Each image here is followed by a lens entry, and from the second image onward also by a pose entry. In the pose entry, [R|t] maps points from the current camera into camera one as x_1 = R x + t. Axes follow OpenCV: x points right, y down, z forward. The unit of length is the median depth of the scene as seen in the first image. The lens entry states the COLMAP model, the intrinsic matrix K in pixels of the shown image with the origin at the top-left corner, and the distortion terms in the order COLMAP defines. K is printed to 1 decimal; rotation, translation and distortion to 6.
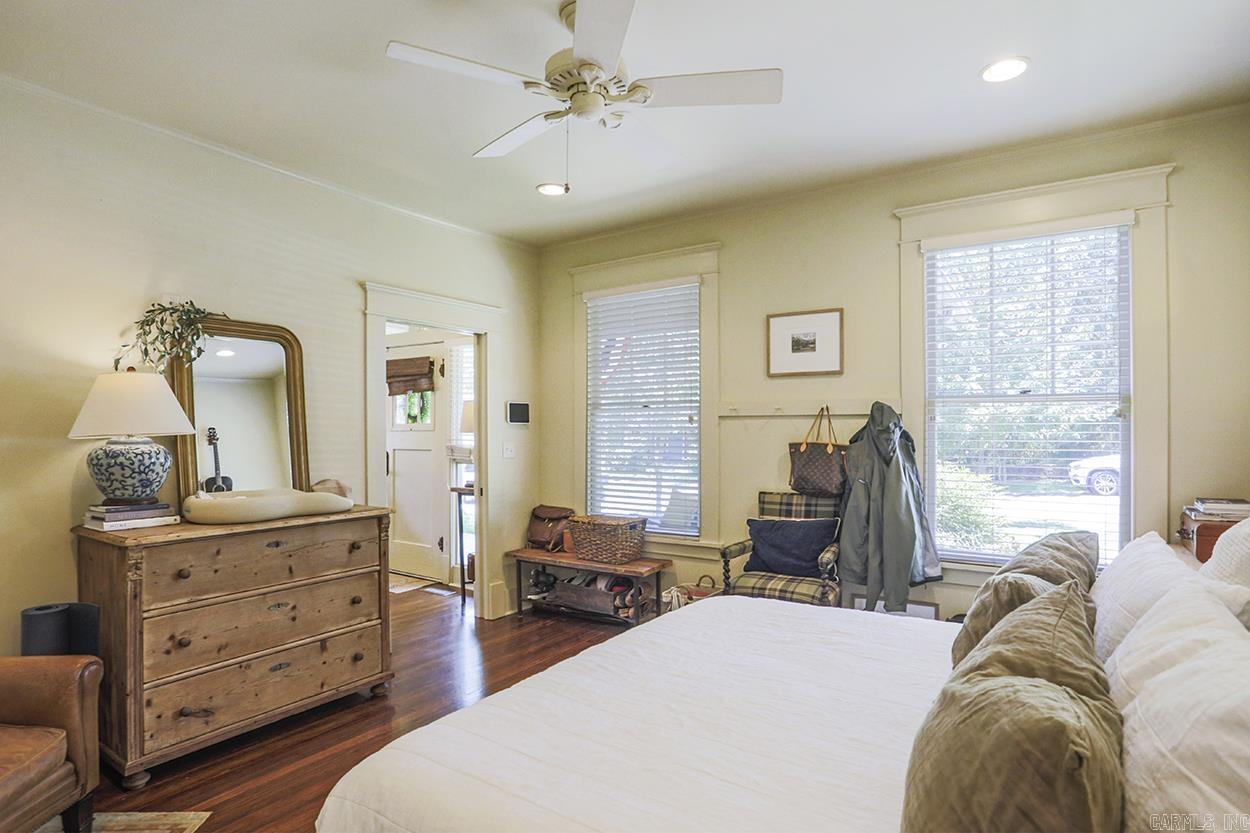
lens RADIAL K [[668.8, 0, 625.9], [0, 668.8, 426.0], [0, 0, 1]] dist [-0.064941, 0.024115]
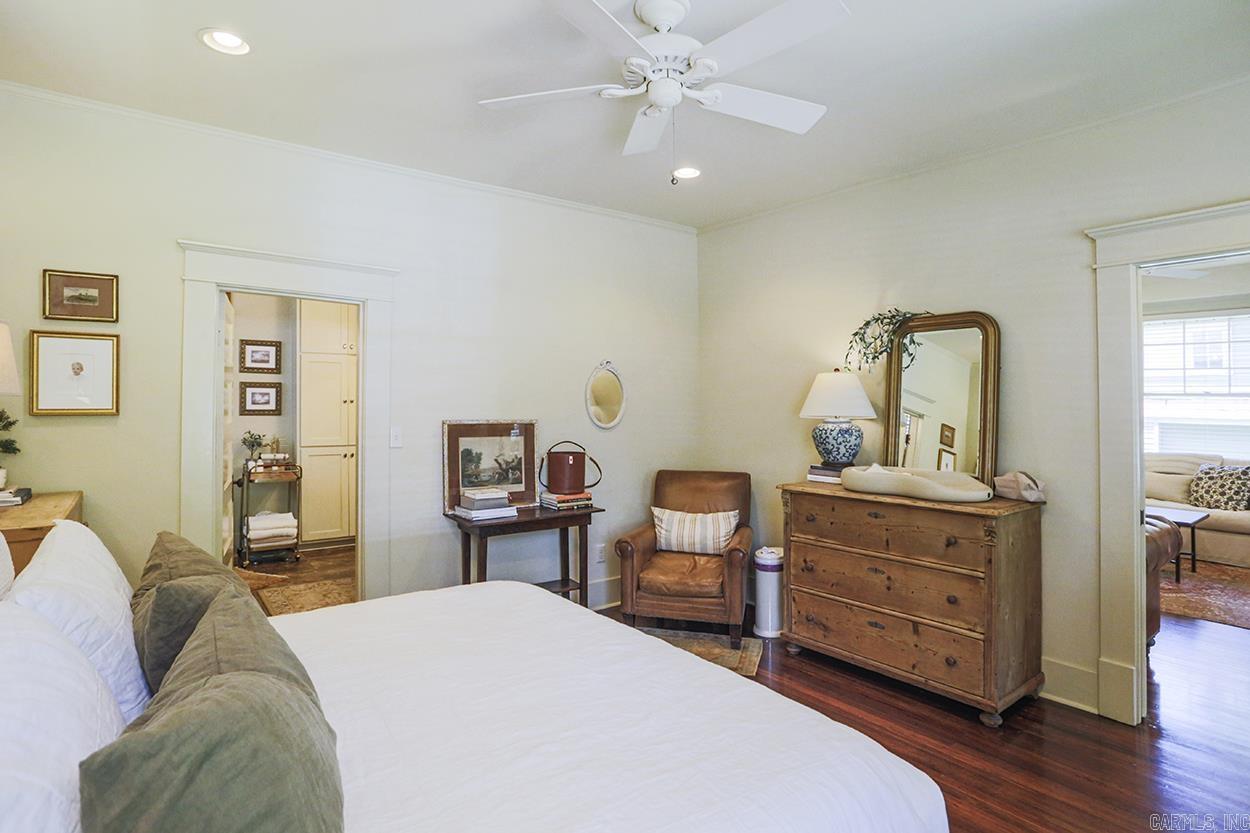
lens RADIAL K [[668.8, 0, 626.5], [0, 668.8, 409.5], [0, 0, 1]] dist [-0.064941, 0.024115]
pose [[-0.336704, 0.004198, -0.941601, 0.675461], [-0.006260, 0.999958, 0.006696, -0.007894], [0.941590, 0.008149, -0.336664, 0.963840]]
